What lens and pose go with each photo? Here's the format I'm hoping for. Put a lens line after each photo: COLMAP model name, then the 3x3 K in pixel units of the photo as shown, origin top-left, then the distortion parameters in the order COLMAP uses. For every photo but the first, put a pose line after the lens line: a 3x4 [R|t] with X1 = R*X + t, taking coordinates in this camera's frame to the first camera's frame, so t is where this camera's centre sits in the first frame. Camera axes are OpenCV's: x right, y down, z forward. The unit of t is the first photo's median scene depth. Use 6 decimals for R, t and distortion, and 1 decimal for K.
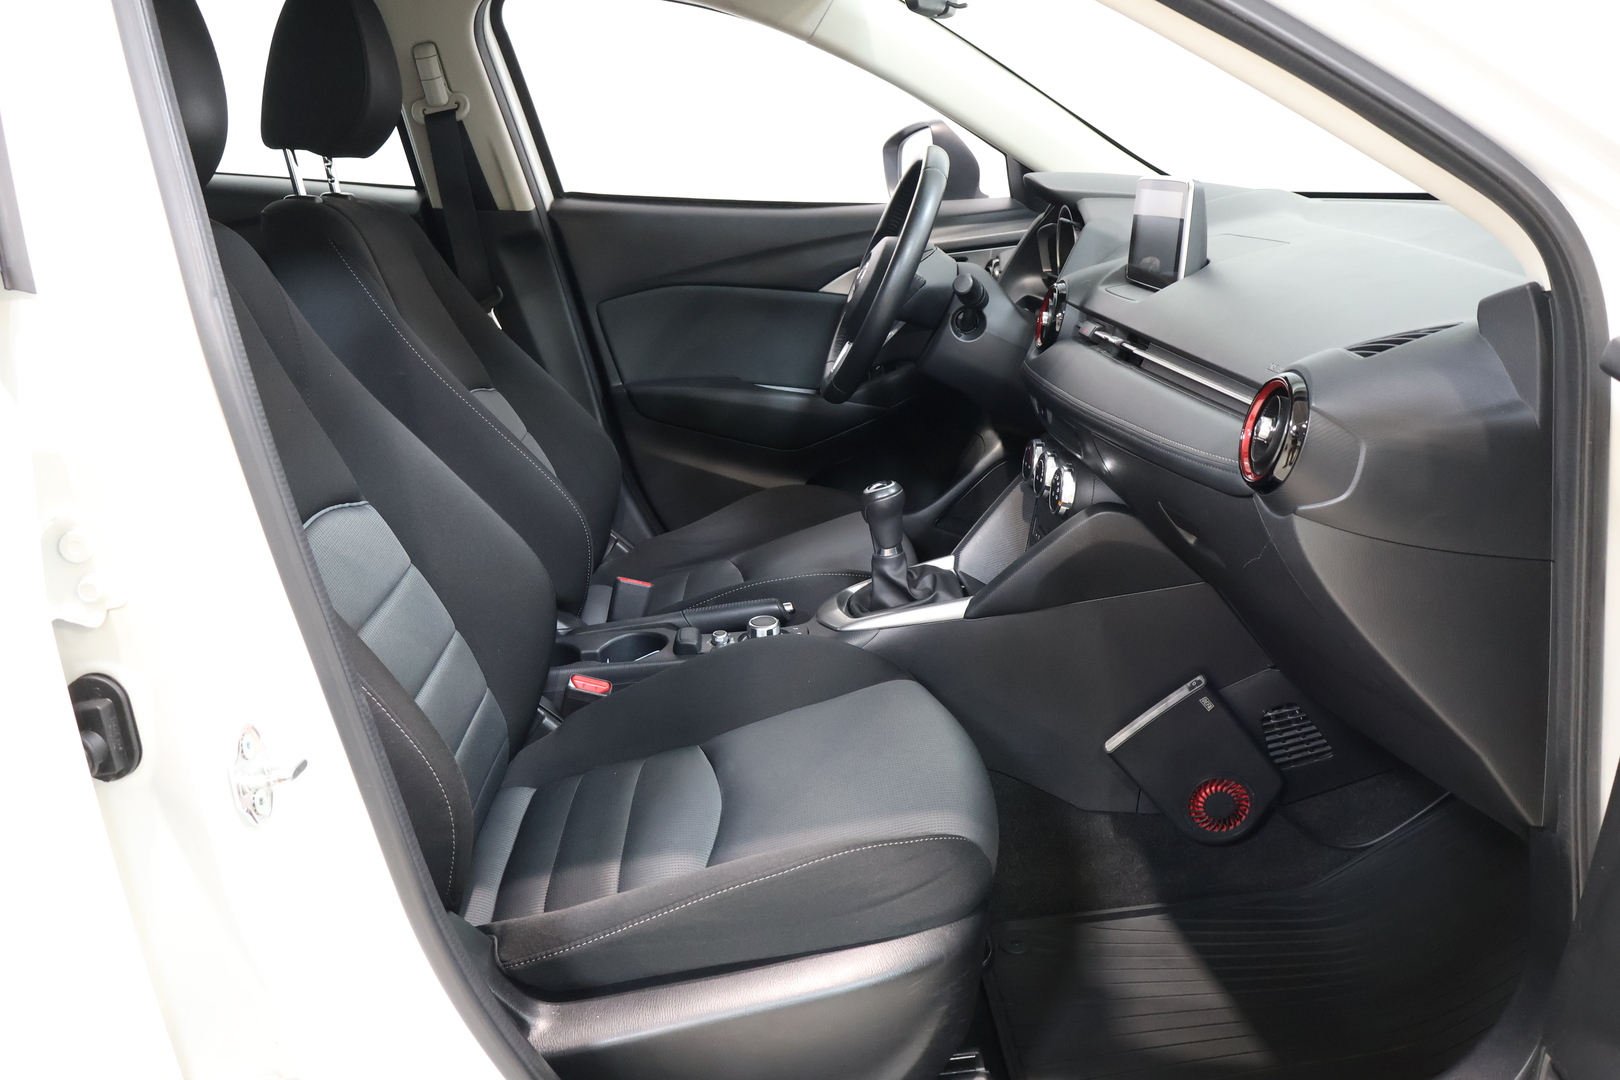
lens RADIAL K [[1320.8, 0, 810.0], [0, 1320.8, 540.0], [0, 0, 1]] dist [-0.007918, 0.013362]
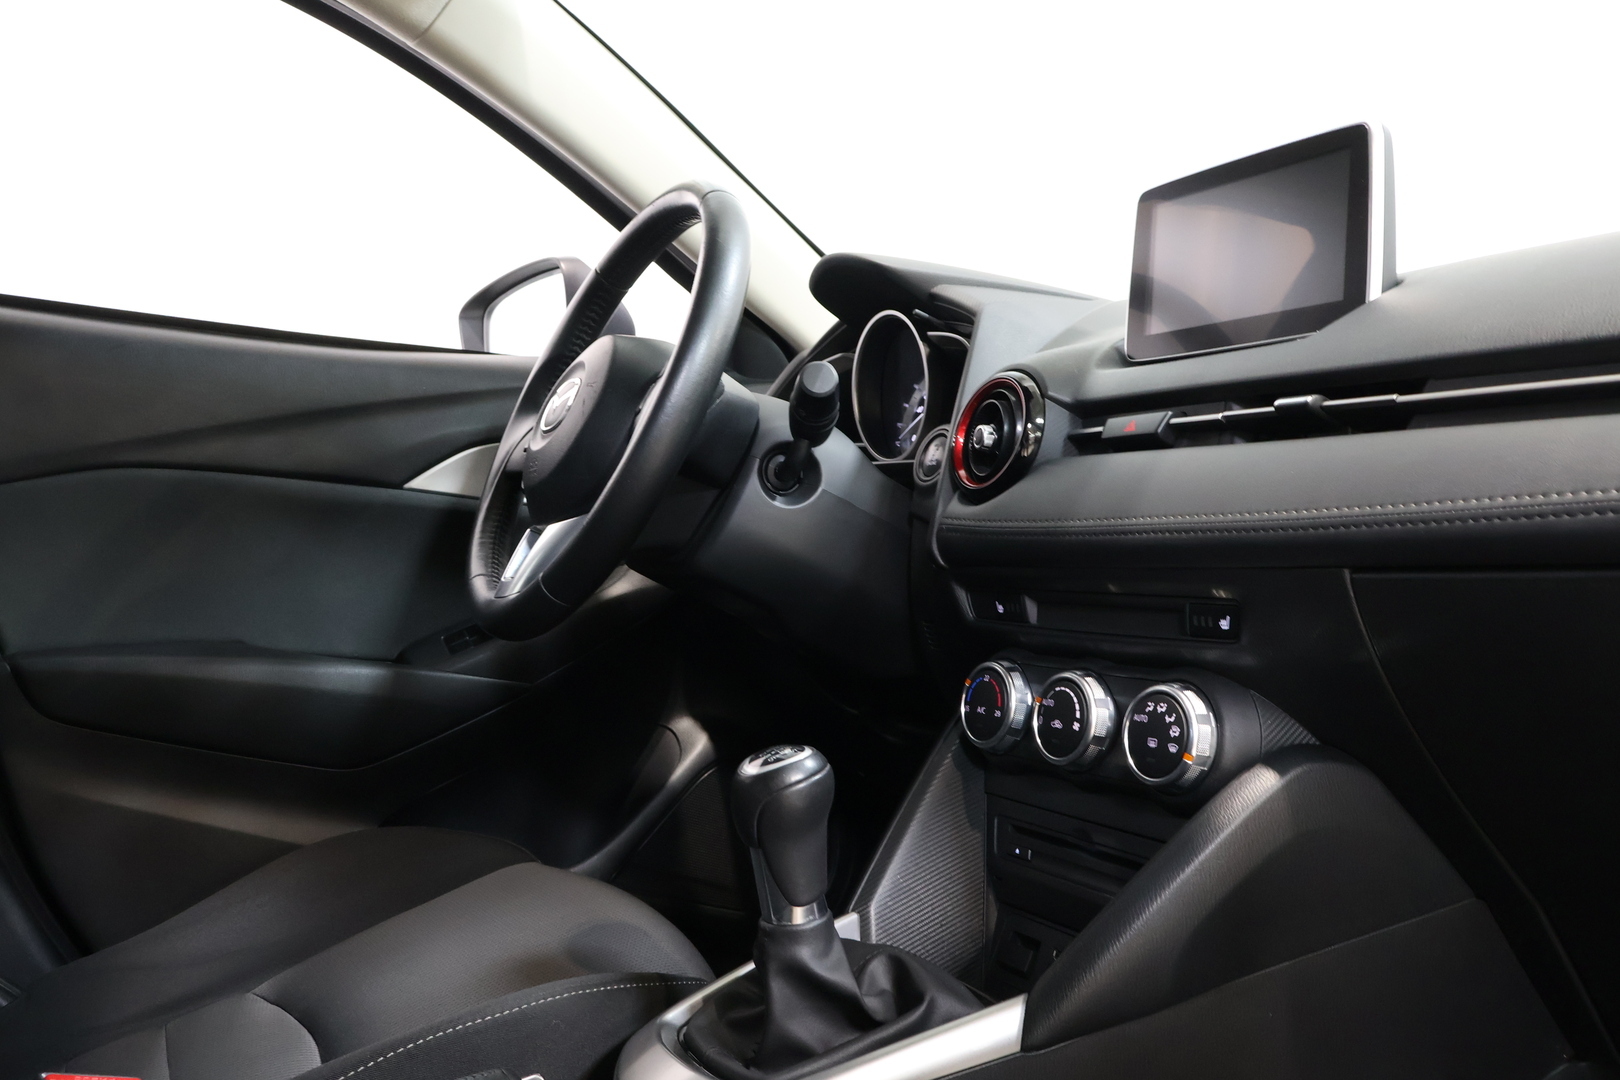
lens RADIAL K [[1320.8, 0, 810.0], [0, 1320.8, 540.0], [0, 0, 1]] dist [-0.007918, 0.013362]
pose [[0.892683, 0.015518, 0.450418, -0.096264], [0.111251, 0.960892, -0.253594, 0.001050], [-0.436738, 0.276488, 0.856046, 0.437057]]
